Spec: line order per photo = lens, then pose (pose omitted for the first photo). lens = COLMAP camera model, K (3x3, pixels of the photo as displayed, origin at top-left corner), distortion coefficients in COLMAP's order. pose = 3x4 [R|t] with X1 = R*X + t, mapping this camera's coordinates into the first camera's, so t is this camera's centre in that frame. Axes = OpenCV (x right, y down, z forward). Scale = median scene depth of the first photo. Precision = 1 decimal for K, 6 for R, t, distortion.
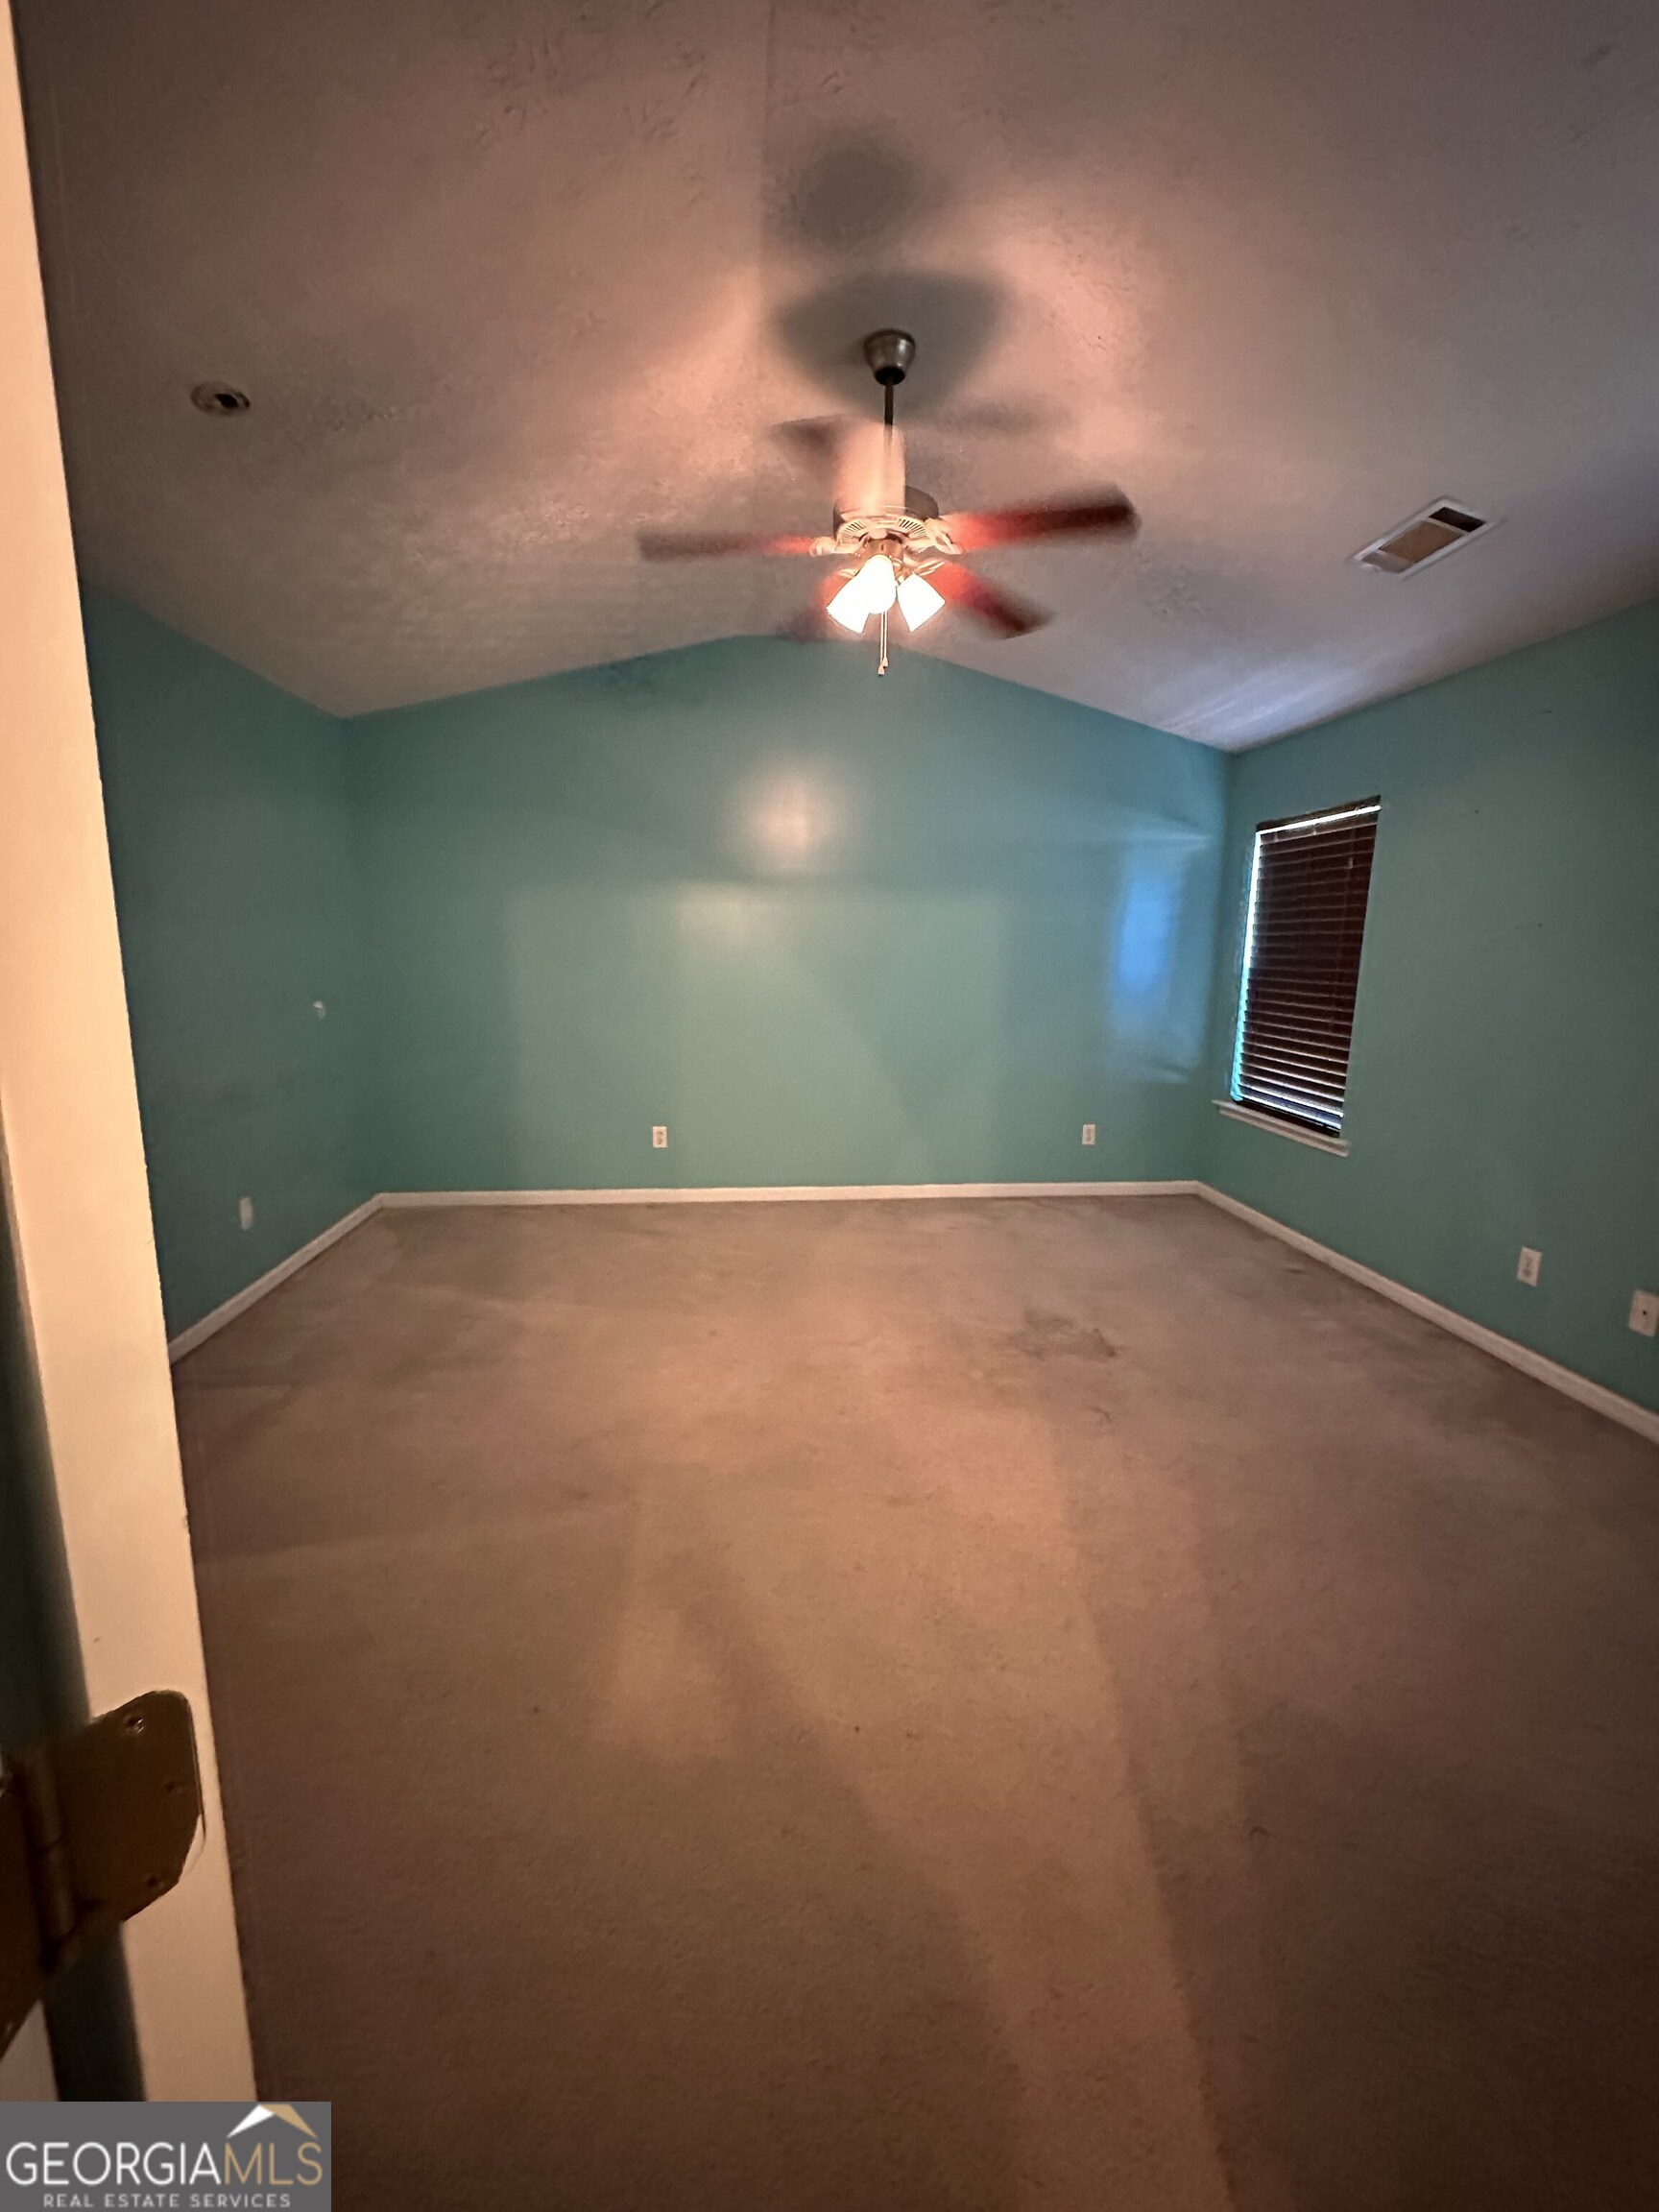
lens RADIAL K [[889.7, 0, 832.2], [0, 889.7, 1102.5], [0, 0, 1]] dist [-0.002853, -0.000197]
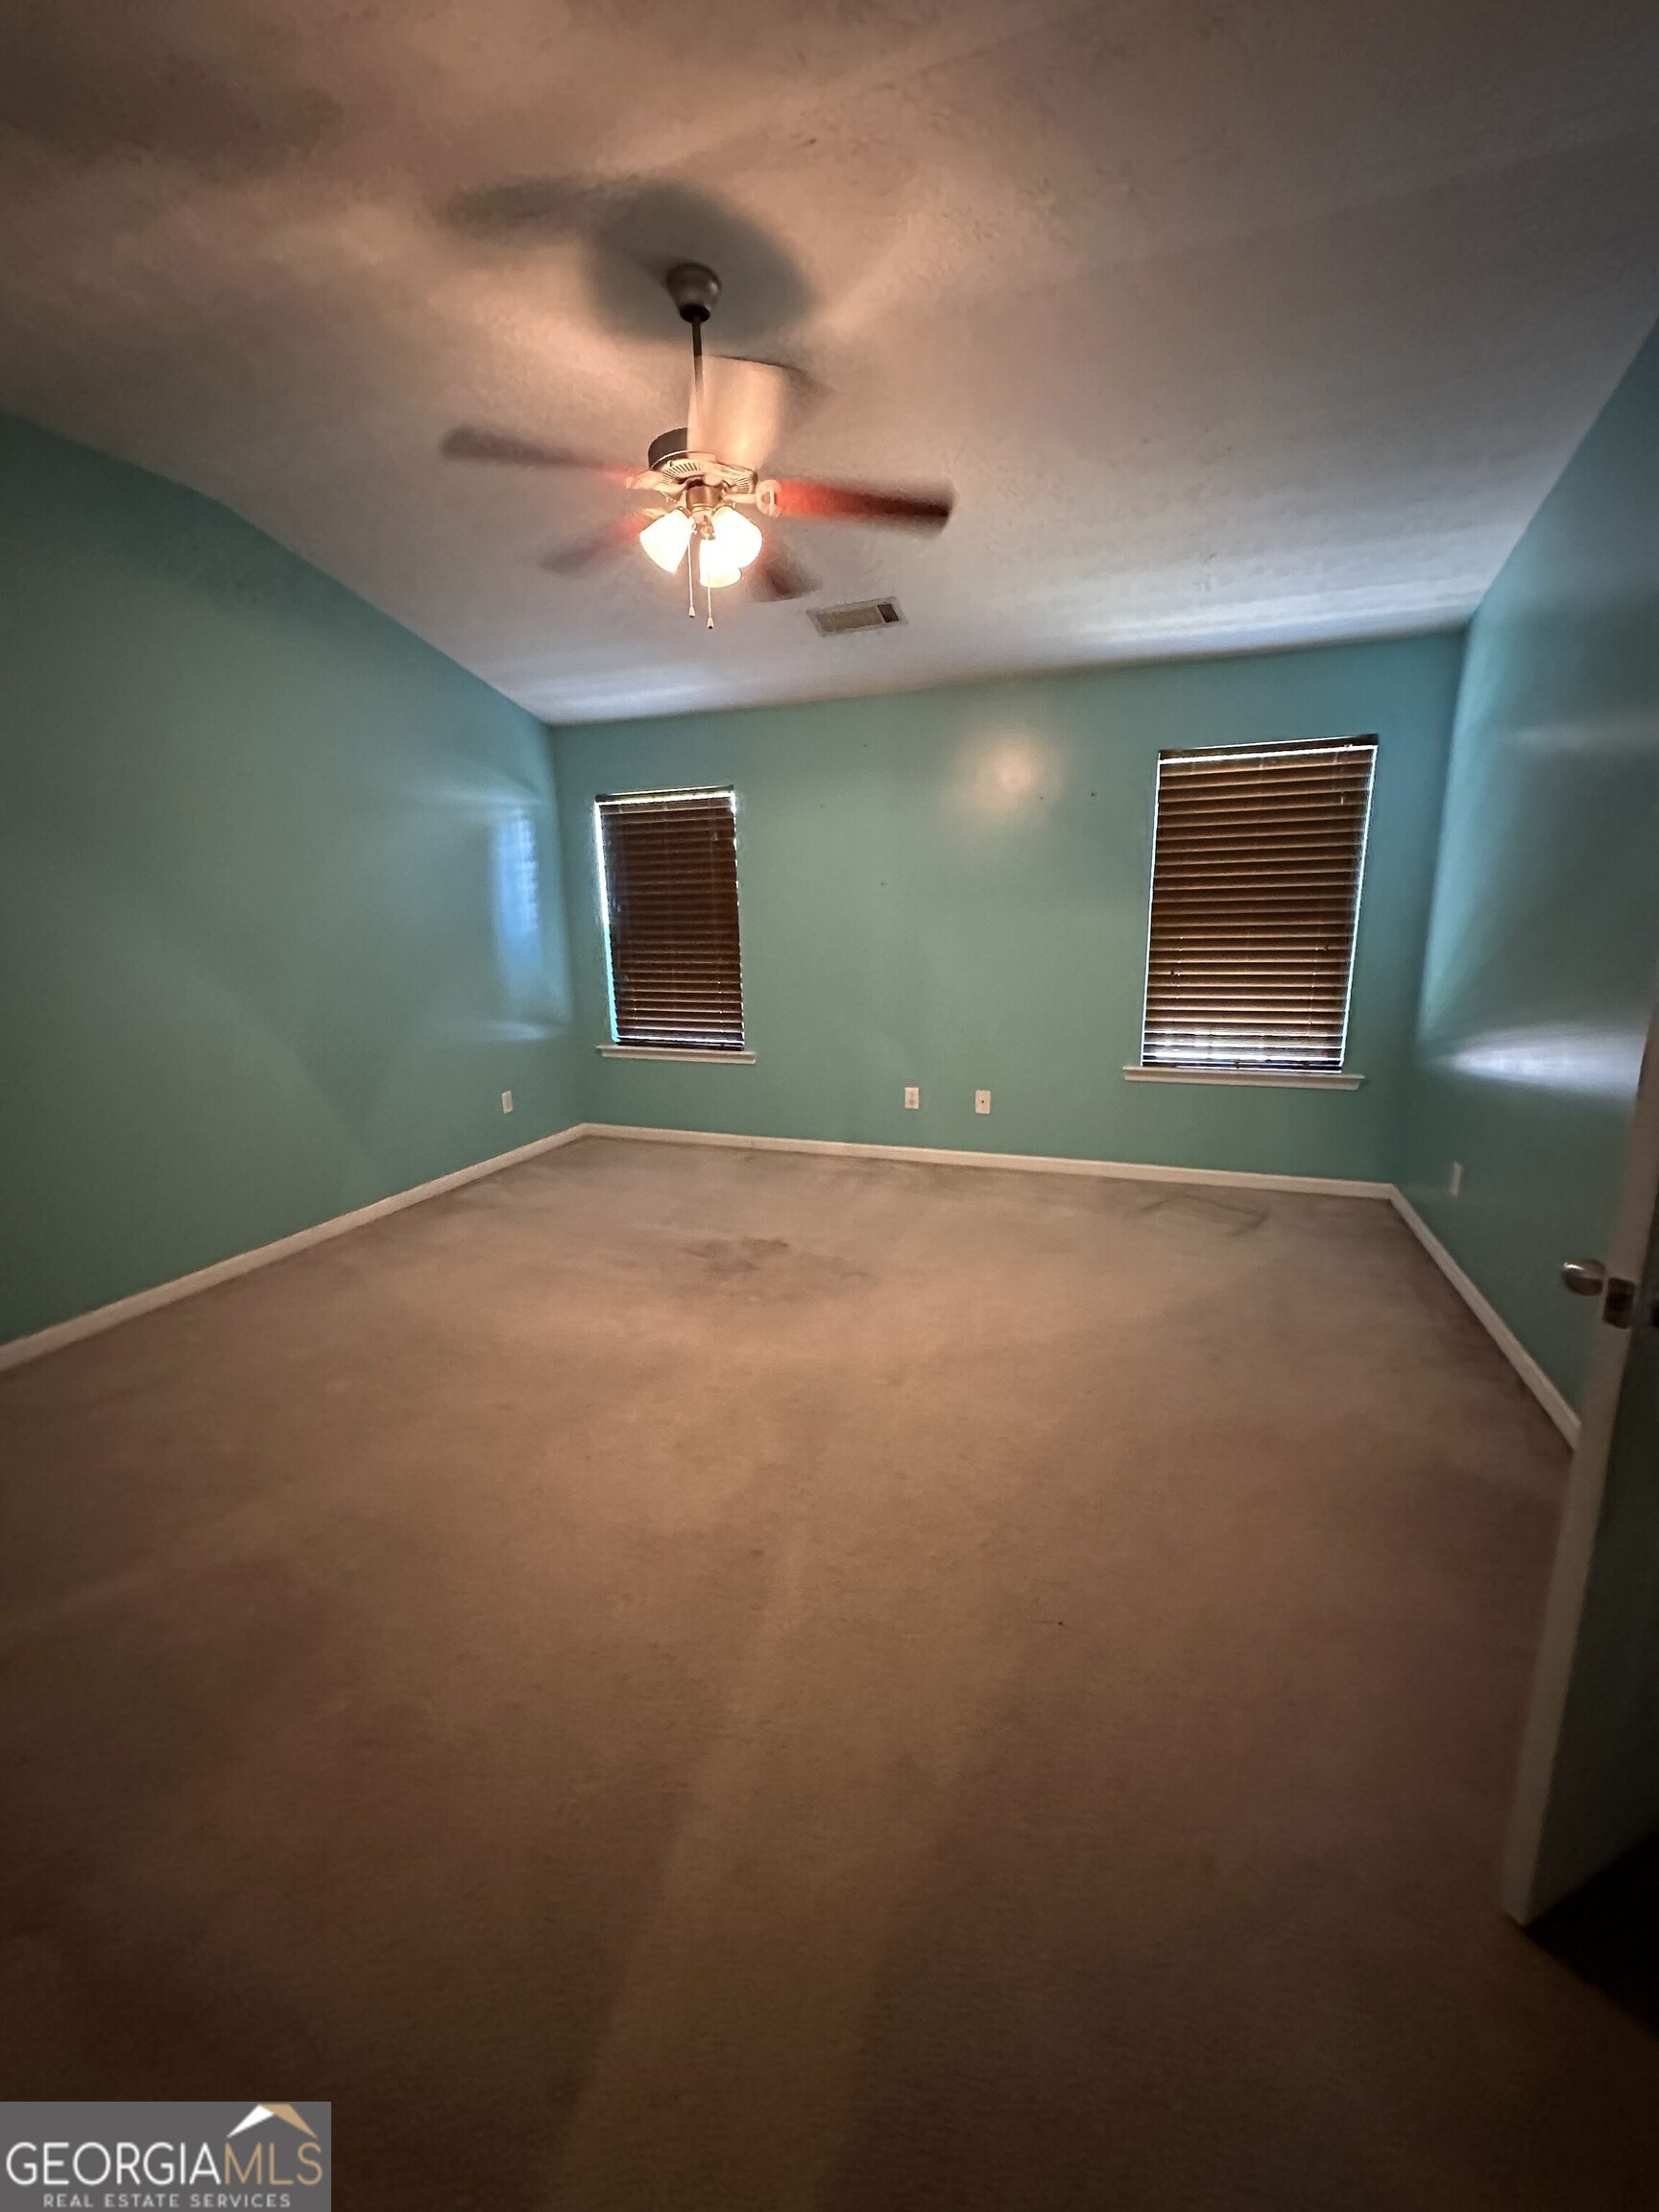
lens RADIAL K [[889.7, 0, 833.4], [0, 889.7, 1106.5], [0, 0, 1]] dist [-0.002853, -0.000197]
pose [[0.432653, -0.218274, 0.874738, -0.470914], [0.178415, 0.971790, 0.154246, -0.051715], [-0.883730, 0.089331, 0.459392, 0.257907]]
